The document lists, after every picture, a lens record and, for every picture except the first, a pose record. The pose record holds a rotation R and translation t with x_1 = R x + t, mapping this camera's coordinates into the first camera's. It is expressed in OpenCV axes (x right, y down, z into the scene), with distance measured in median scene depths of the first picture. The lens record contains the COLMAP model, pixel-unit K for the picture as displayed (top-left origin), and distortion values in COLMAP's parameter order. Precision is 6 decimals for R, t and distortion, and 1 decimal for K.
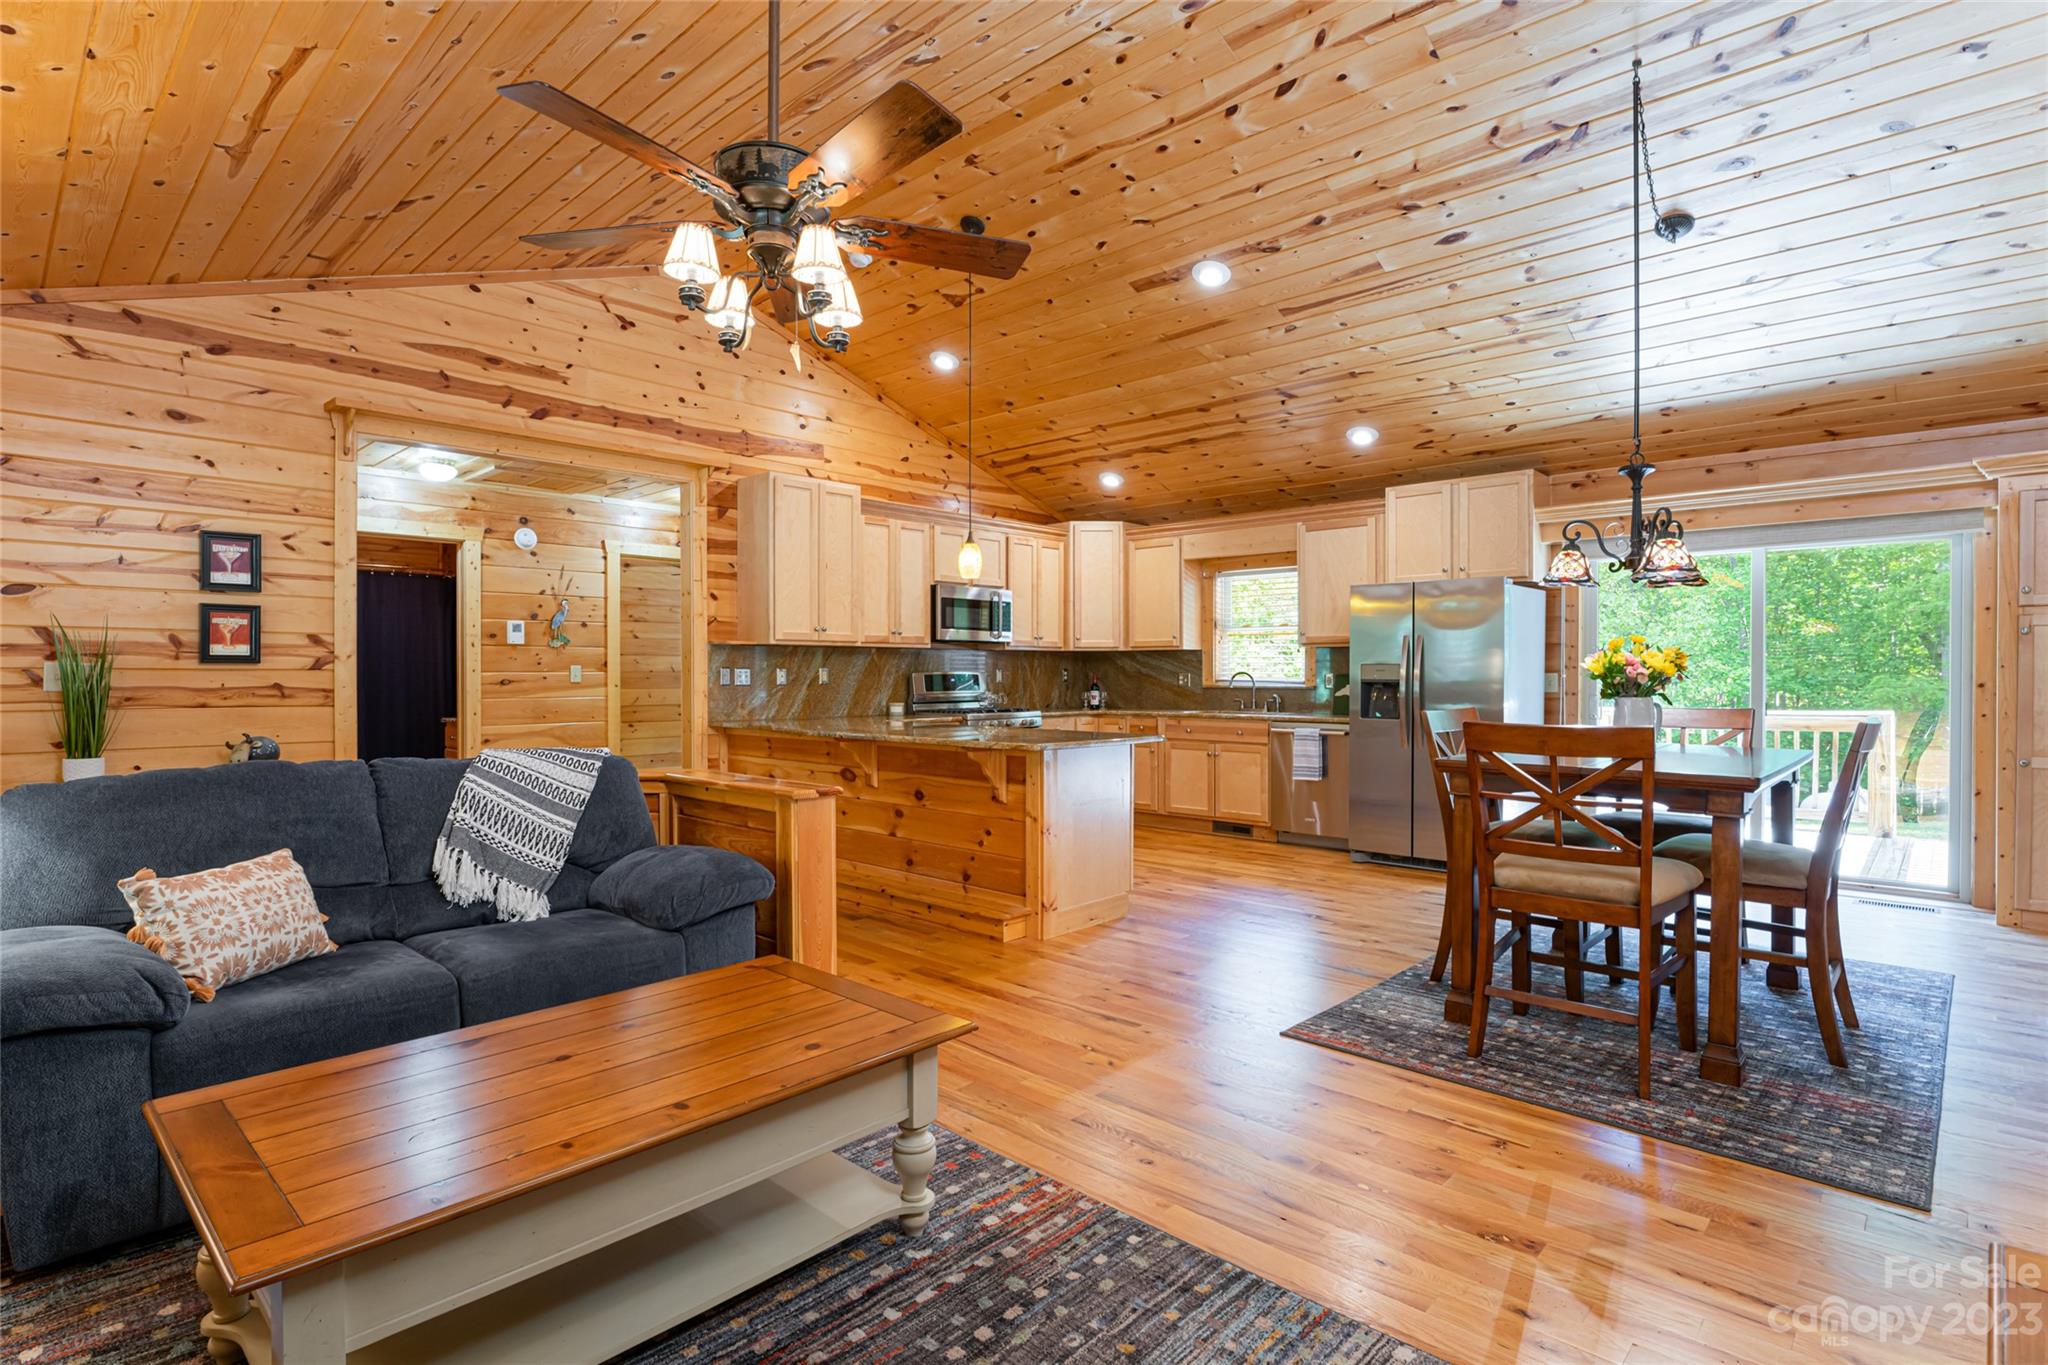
lens RADIAL K [[962.8, 0, 1062.4], [0, 962.8, 678.8], [0, 0, 1]] dist [-0.012974, 0.000354]
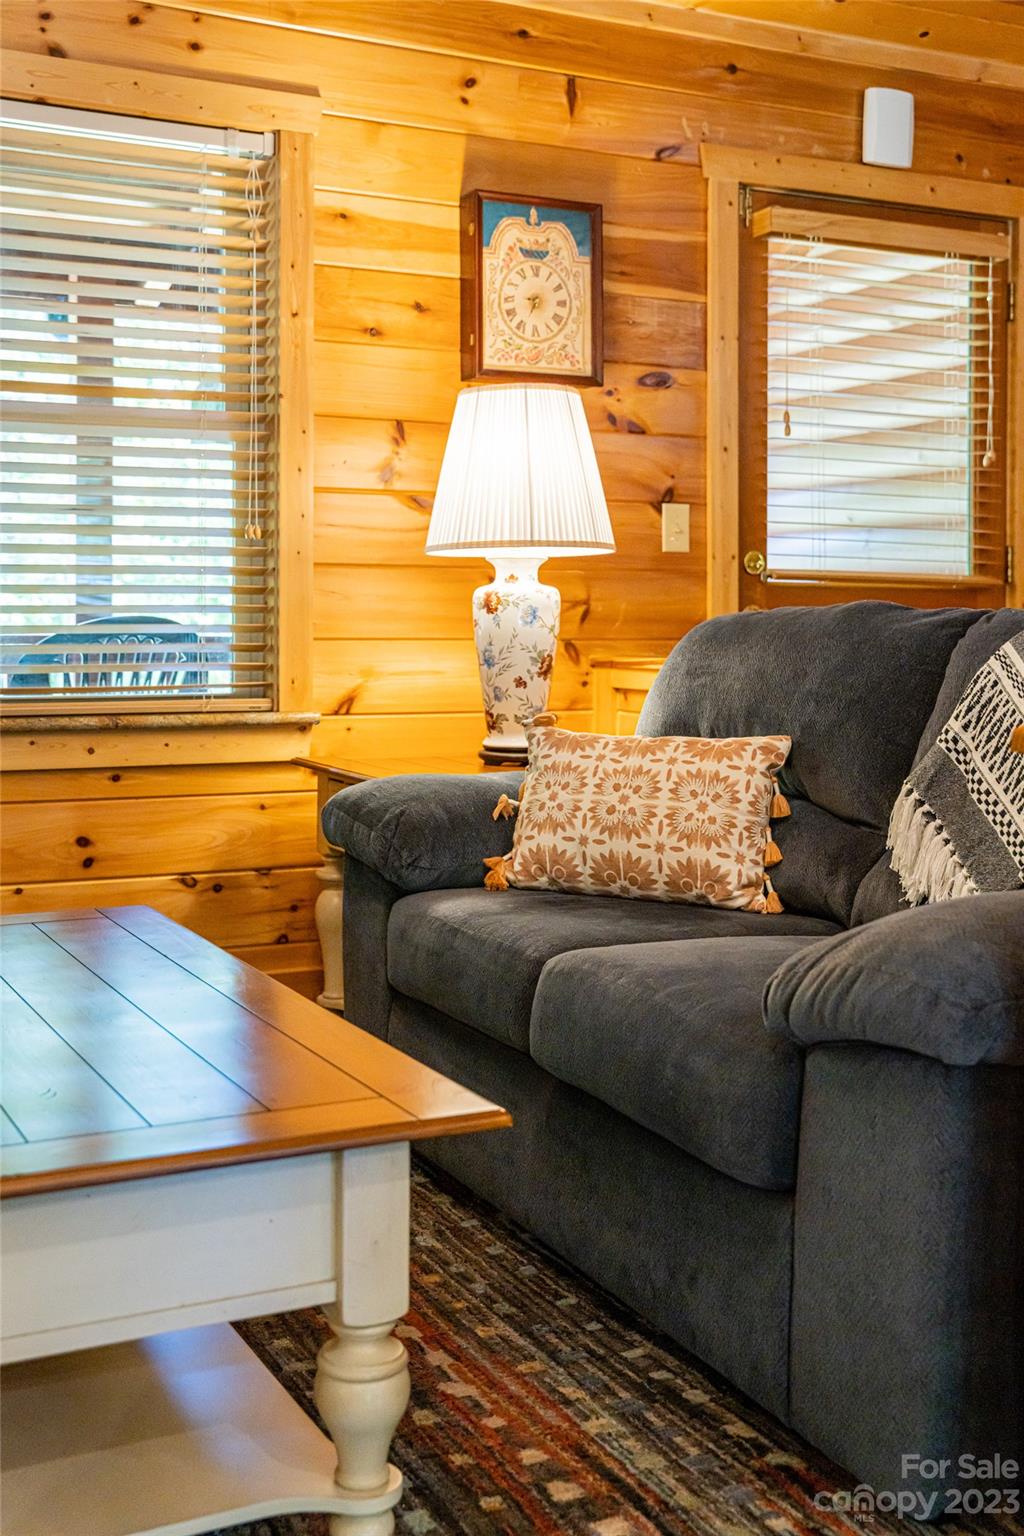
lens RADIAL K [[1722.0, 0, 411.5], [0, 1722.0, 647.4], [0, 0, 1]] dist [-0.005371, 0.016561]
pose [[-0.396742, 0.014434, -0.917817, 0.173030], [-0.008369, 0.999778, 0.019341, 0.056673], [0.917892, 0.015355, -0.396533, 0.686757]]
